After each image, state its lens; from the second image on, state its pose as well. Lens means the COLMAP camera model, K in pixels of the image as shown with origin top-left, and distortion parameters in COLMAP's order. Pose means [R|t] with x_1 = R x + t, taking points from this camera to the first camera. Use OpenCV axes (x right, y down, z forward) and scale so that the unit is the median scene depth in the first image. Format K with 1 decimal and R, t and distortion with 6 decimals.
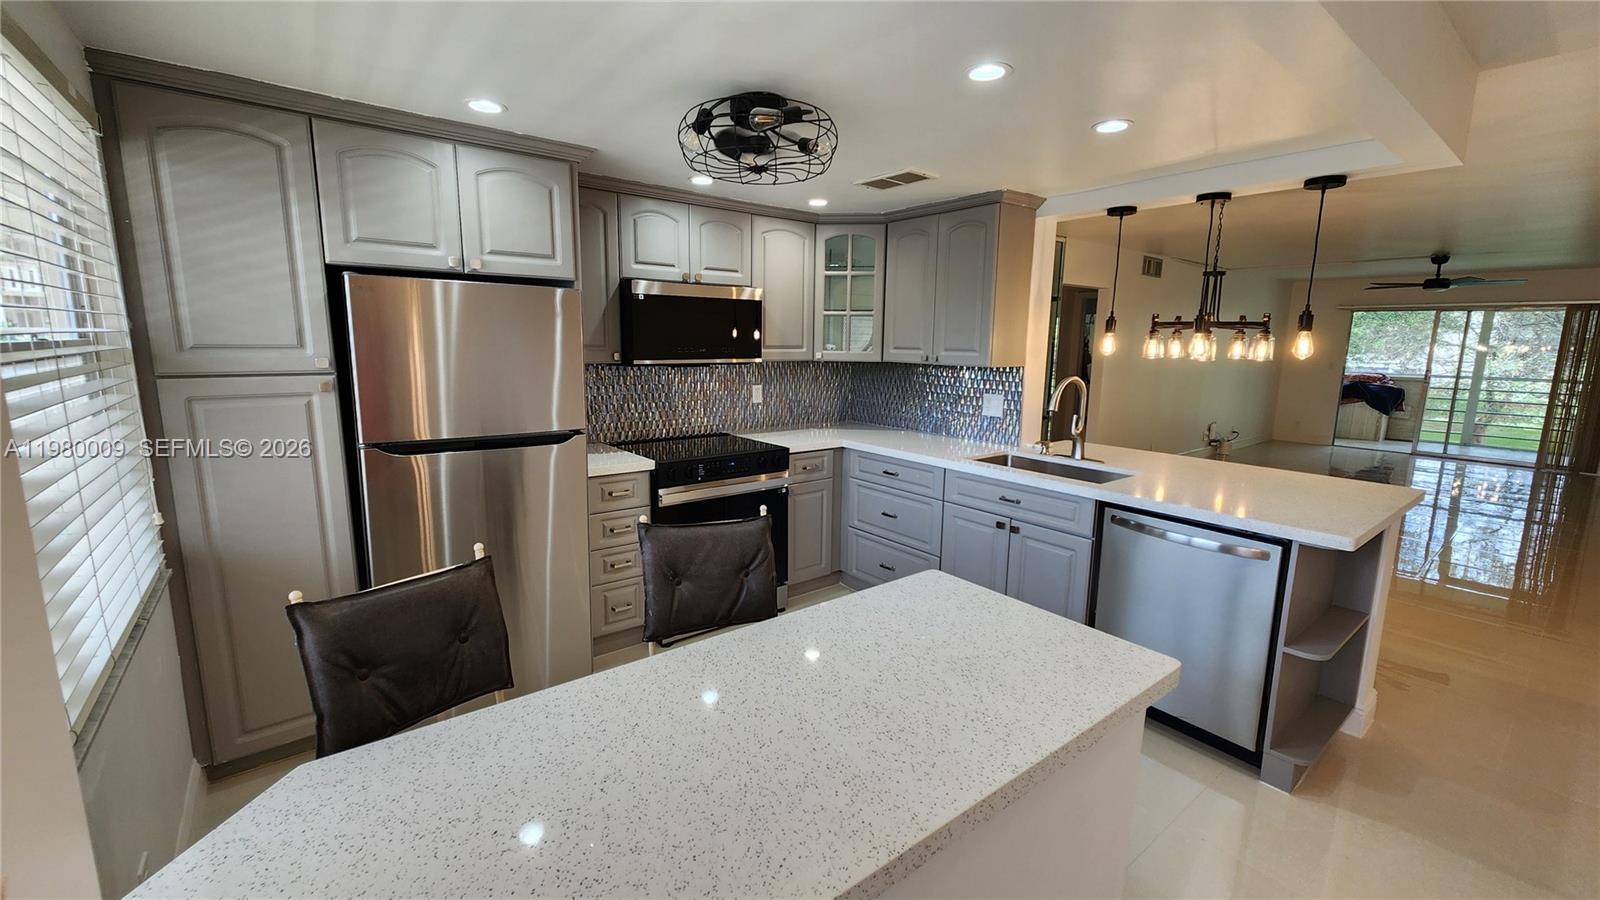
lens RADIAL K [[644.4, 0, 797.9], [0, 644.4, 442.5], [0, 0, 1]] dist [-0.000342, -0.000434]
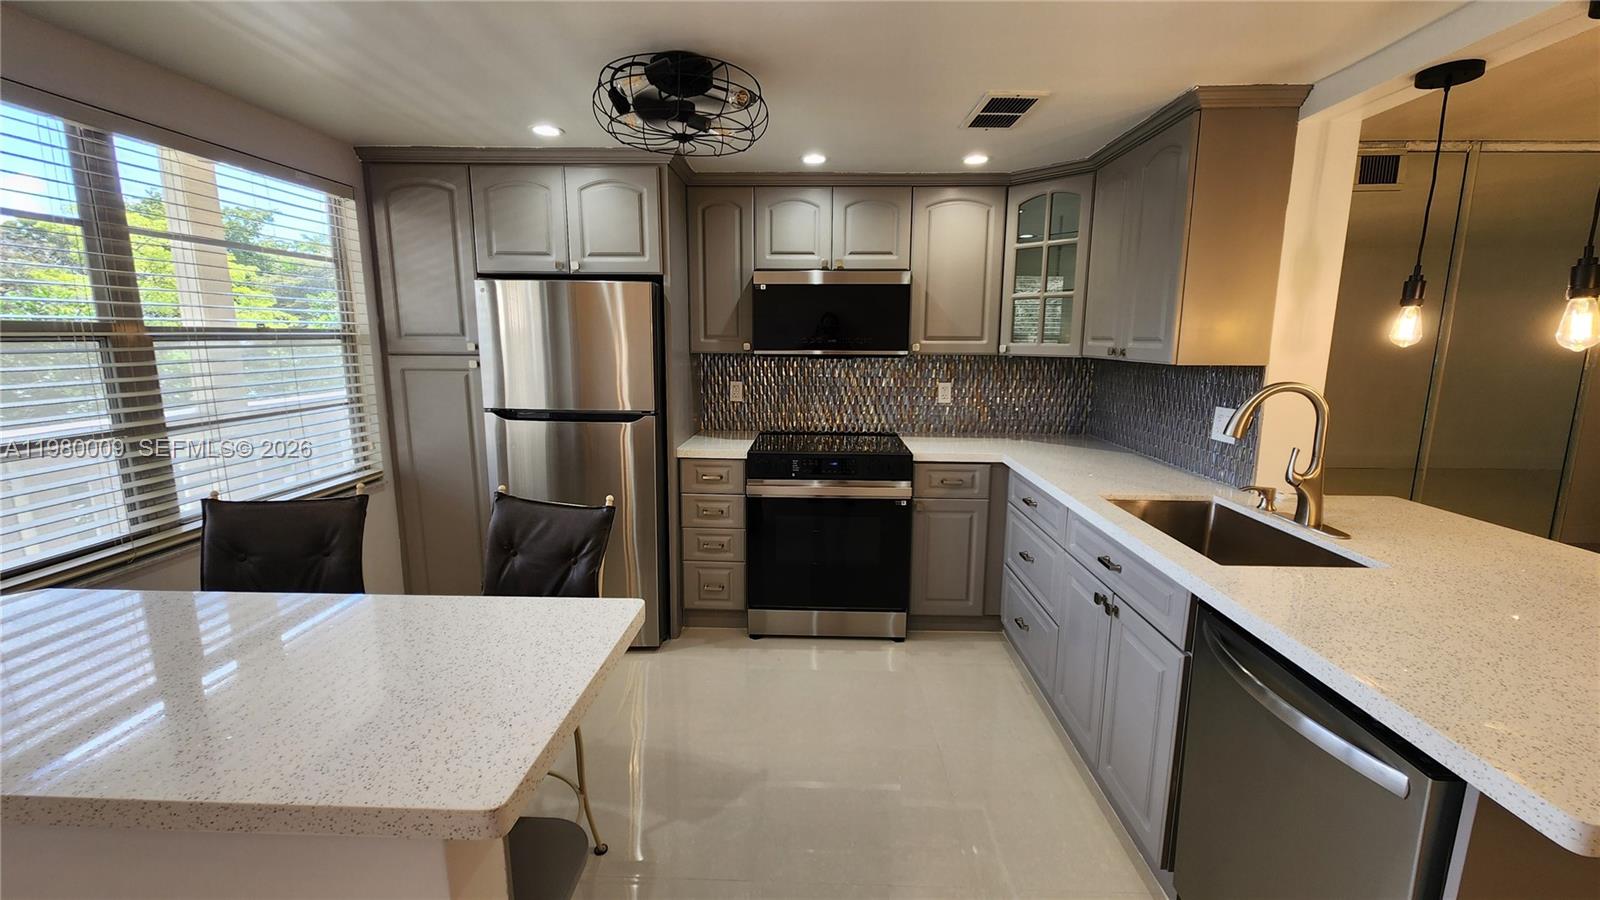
lens RADIAL K [[644.4, 0, 797.4], [0, 644.4, 440.8], [0, 0, 1]] dist [-0.000342, -0.000434]
pose [[0.769448, 0.094018, -0.631752, 0.415500], [-0.097226, 0.994821, 0.029633, -0.020708], [0.631266, 0.038621, 0.774604, 0.243039]]
